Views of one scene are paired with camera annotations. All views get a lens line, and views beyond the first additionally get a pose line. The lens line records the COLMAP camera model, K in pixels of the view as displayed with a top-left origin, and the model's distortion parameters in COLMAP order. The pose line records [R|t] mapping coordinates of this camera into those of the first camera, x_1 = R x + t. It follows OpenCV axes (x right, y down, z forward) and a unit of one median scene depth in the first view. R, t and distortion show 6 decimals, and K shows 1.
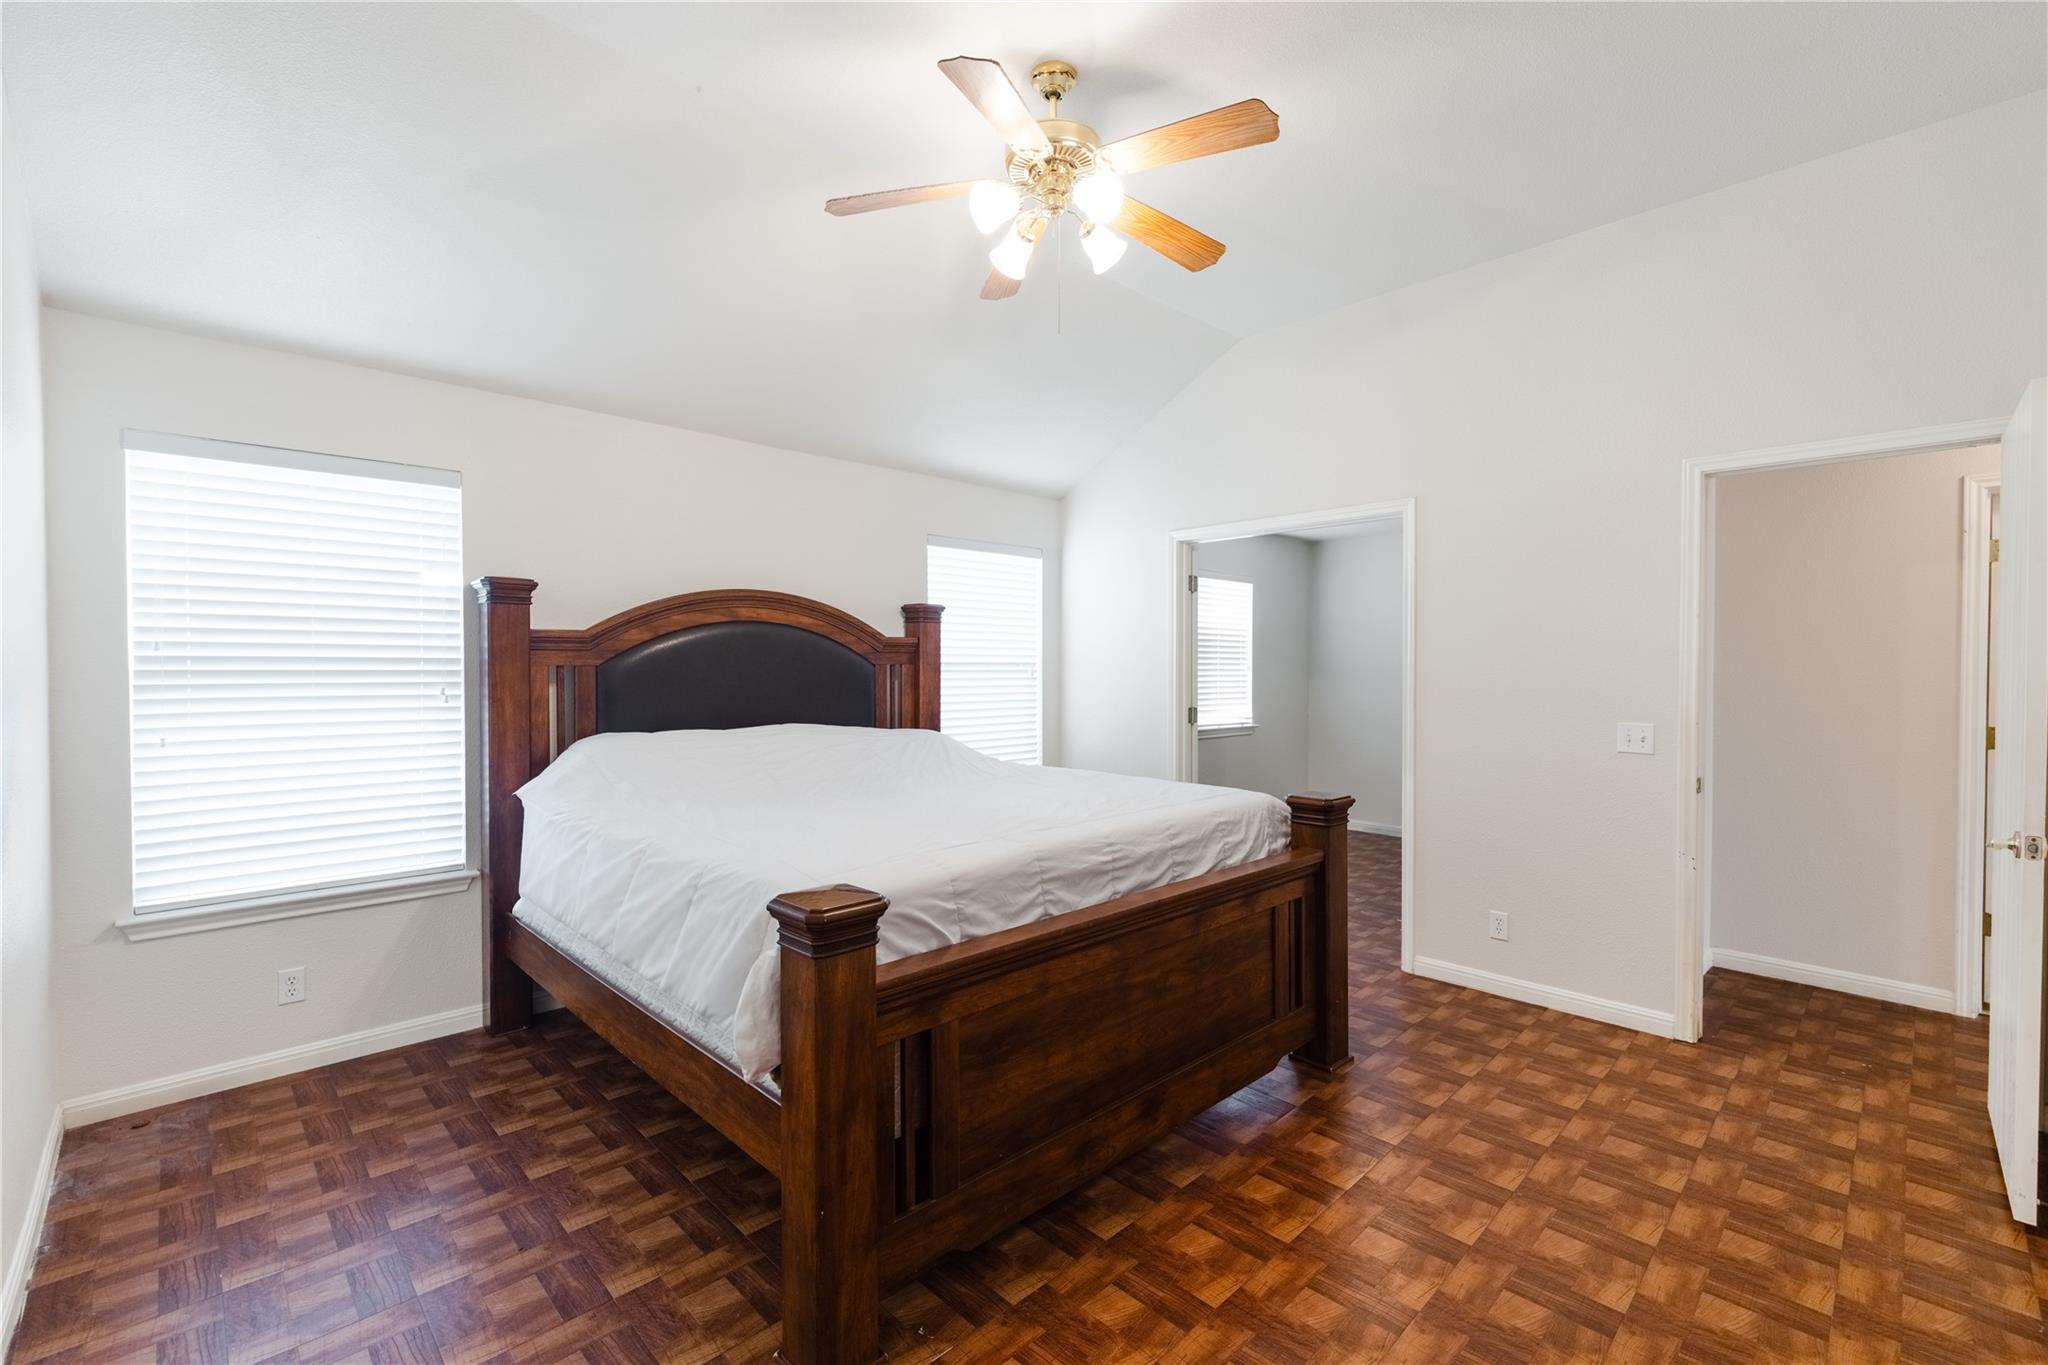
lens RADIAL K [[878.2, 0, 985.7], [0, 878.2, 723.5], [0, 0, 1]] dist [-0.006388, 0.000026]
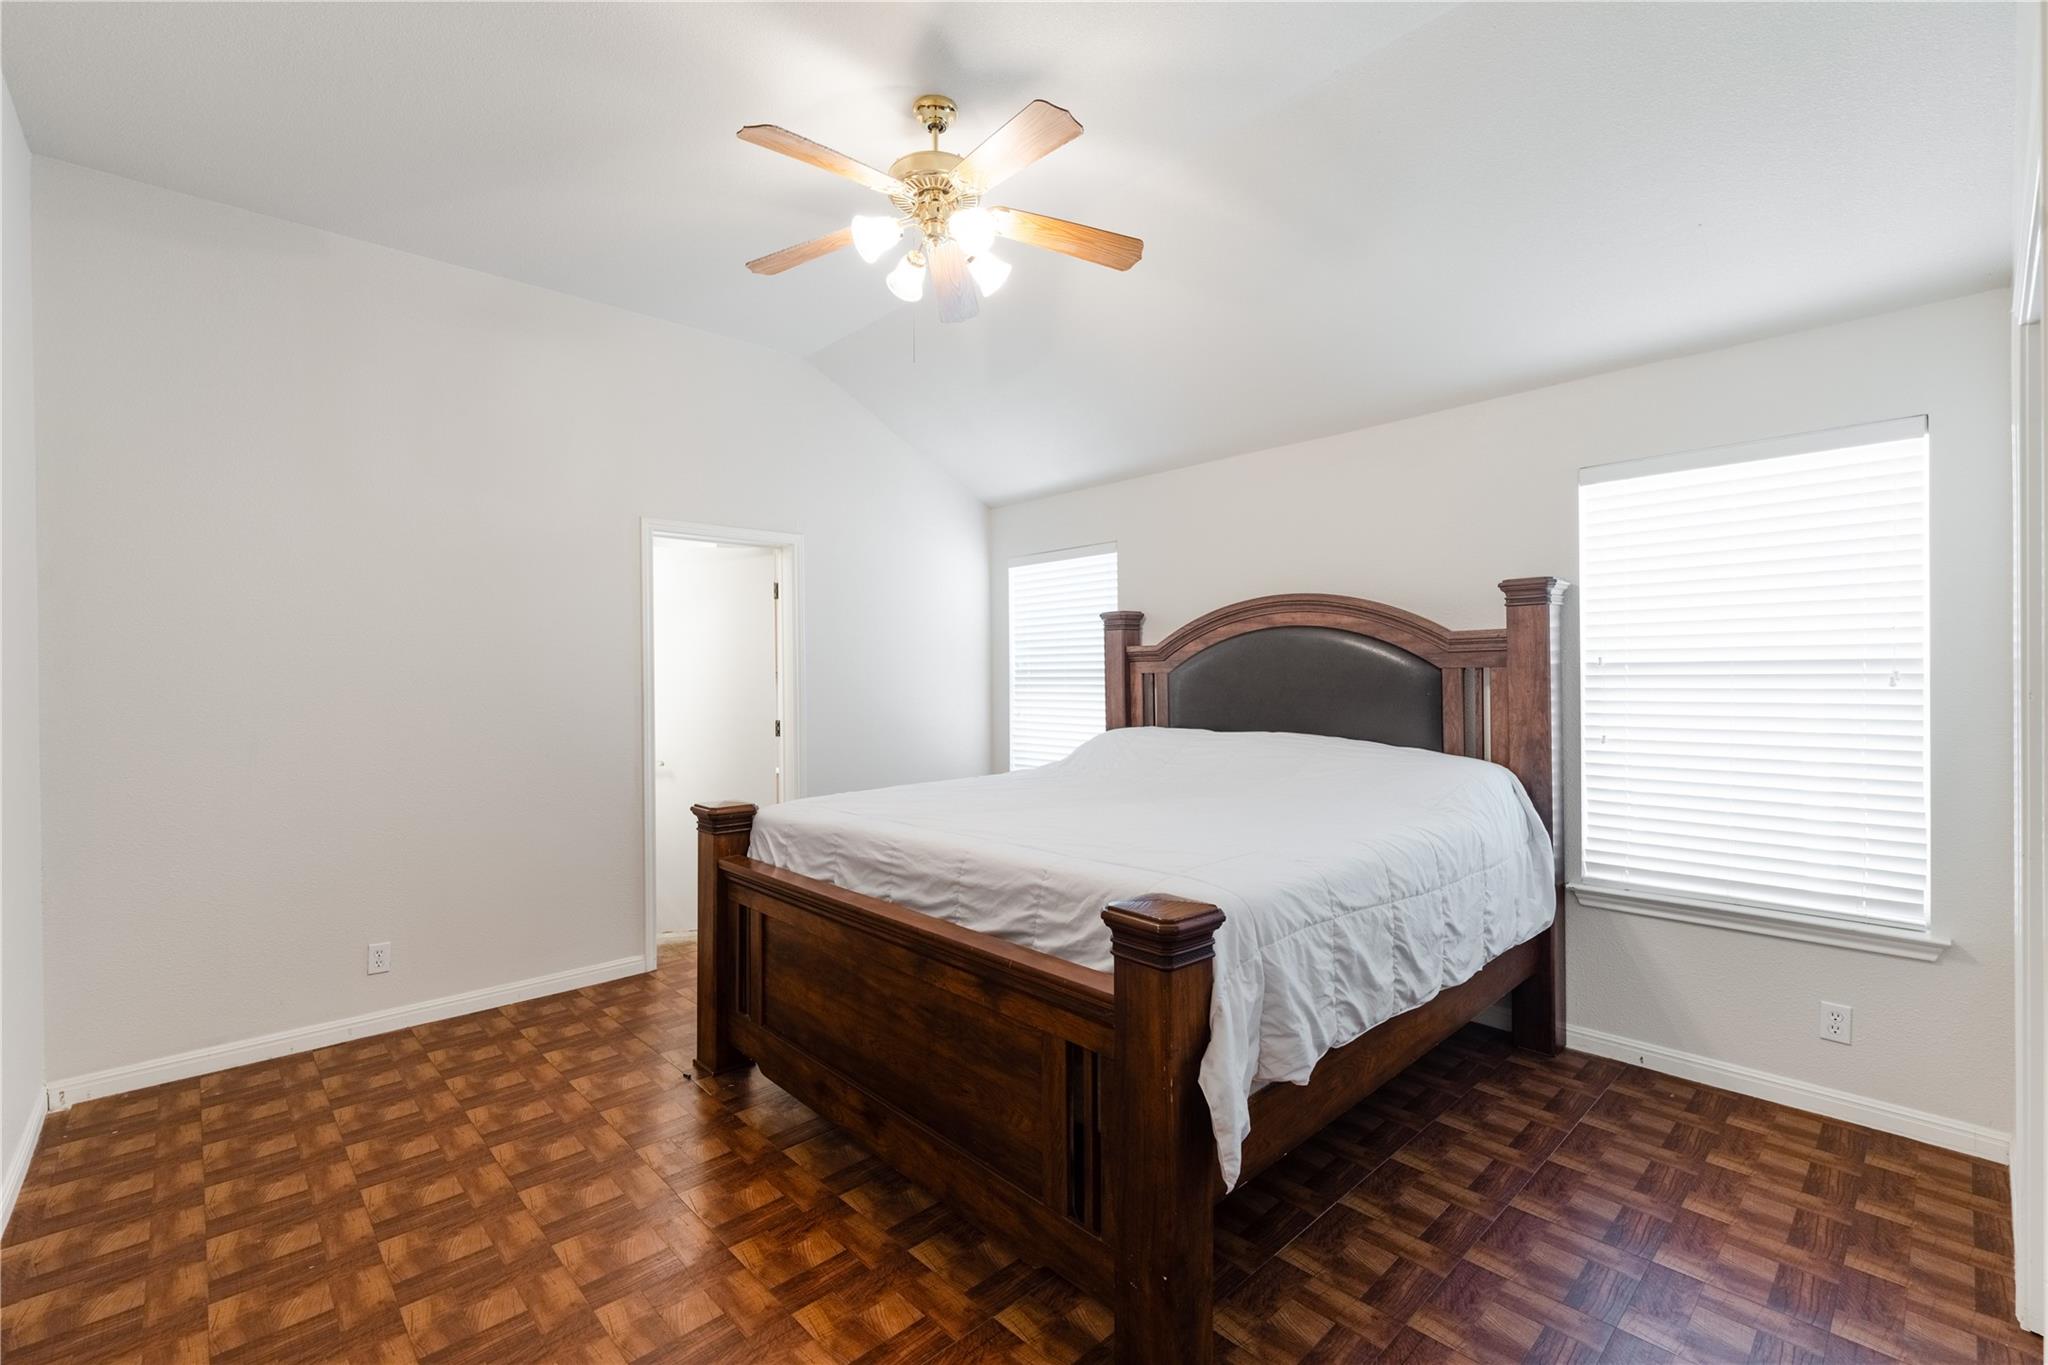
lens RADIAL K [[916.0, 0, 1024.0], [0, 916.0, 682.5], [0, 0, 1]] dist [0.002703, 0.000718]
pose [[-0.017203, 0.009639, -0.999806, 0.927936], [-0.051890, 0.998597, 0.010521, -0.059648], [0.998505, 0.052061, -0.016679, 0.882039]]
